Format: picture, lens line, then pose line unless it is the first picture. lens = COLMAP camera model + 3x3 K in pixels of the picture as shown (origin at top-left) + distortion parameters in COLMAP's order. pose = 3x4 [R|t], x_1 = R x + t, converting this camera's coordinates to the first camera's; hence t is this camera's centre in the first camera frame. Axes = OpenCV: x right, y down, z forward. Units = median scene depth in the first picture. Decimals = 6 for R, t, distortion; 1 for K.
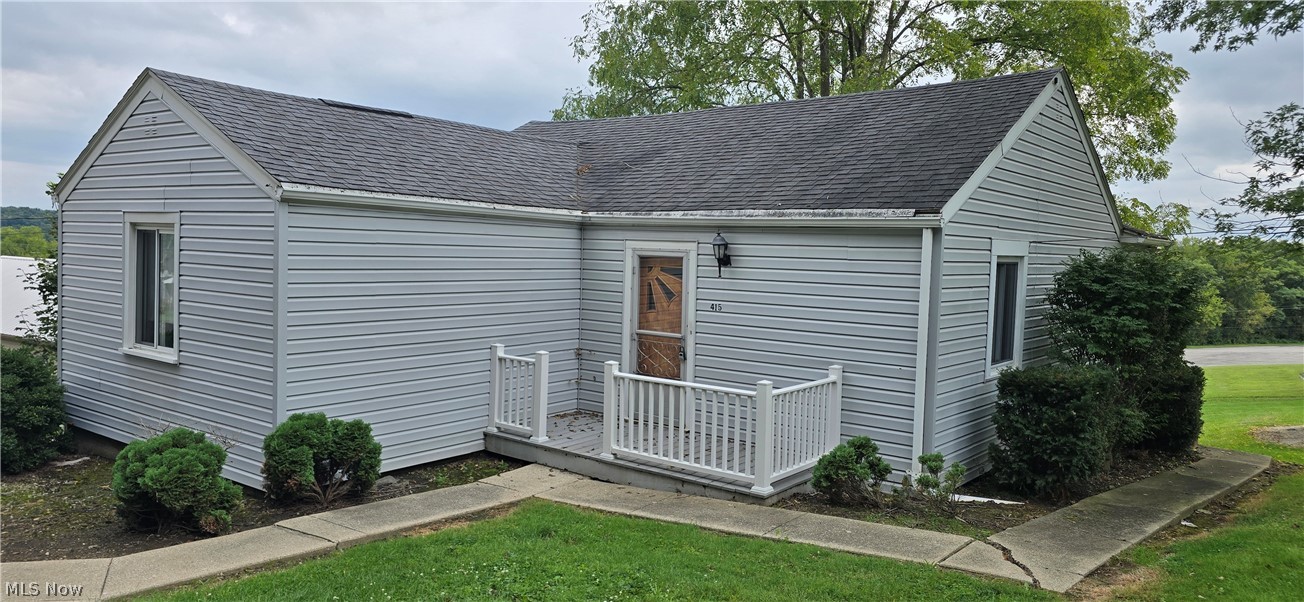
lens RADIAL K [[887.8, 0, 646.0], [0, 887.8, 293.5], [0, 0, 1]] dist [0.078731, -0.067488]
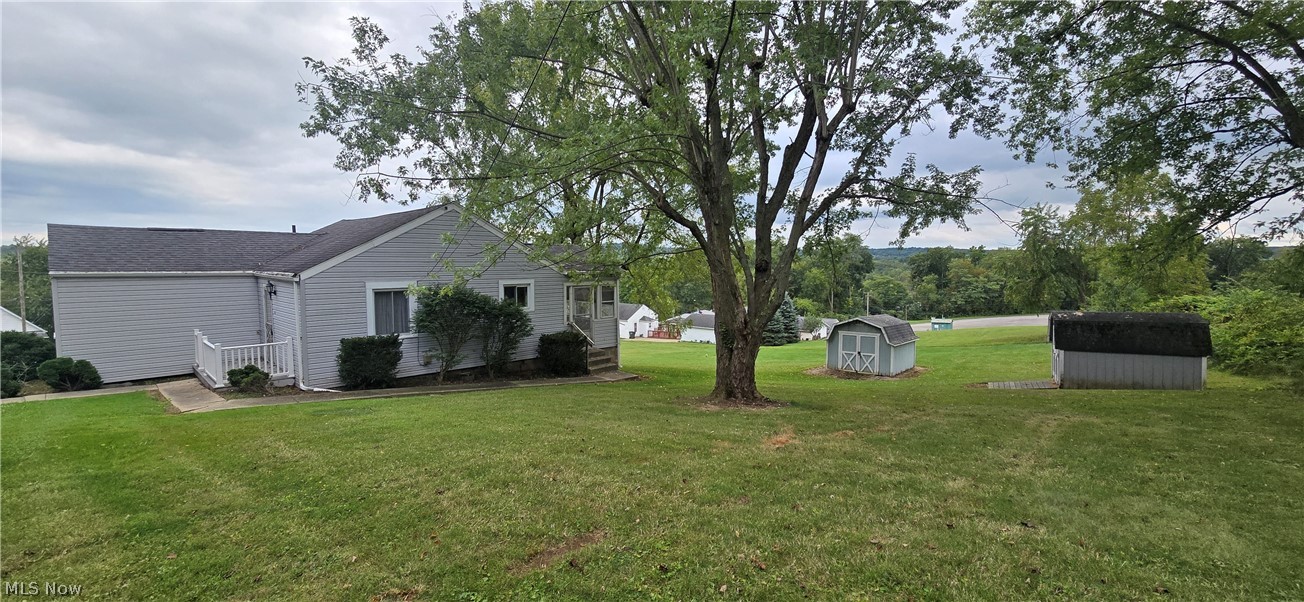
lens RADIAL K [[530.0, 0, 649.9], [0, 530.0, 296.3], [0, 0, 1]] dist [-0.000602, -0.000043]
pose [[0.993223, -0.023866, -0.113745, 1.166719], [0.025117, 0.999639, 0.009576, -0.017206], [0.113476, -0.012368, 0.993464, -0.244451]]
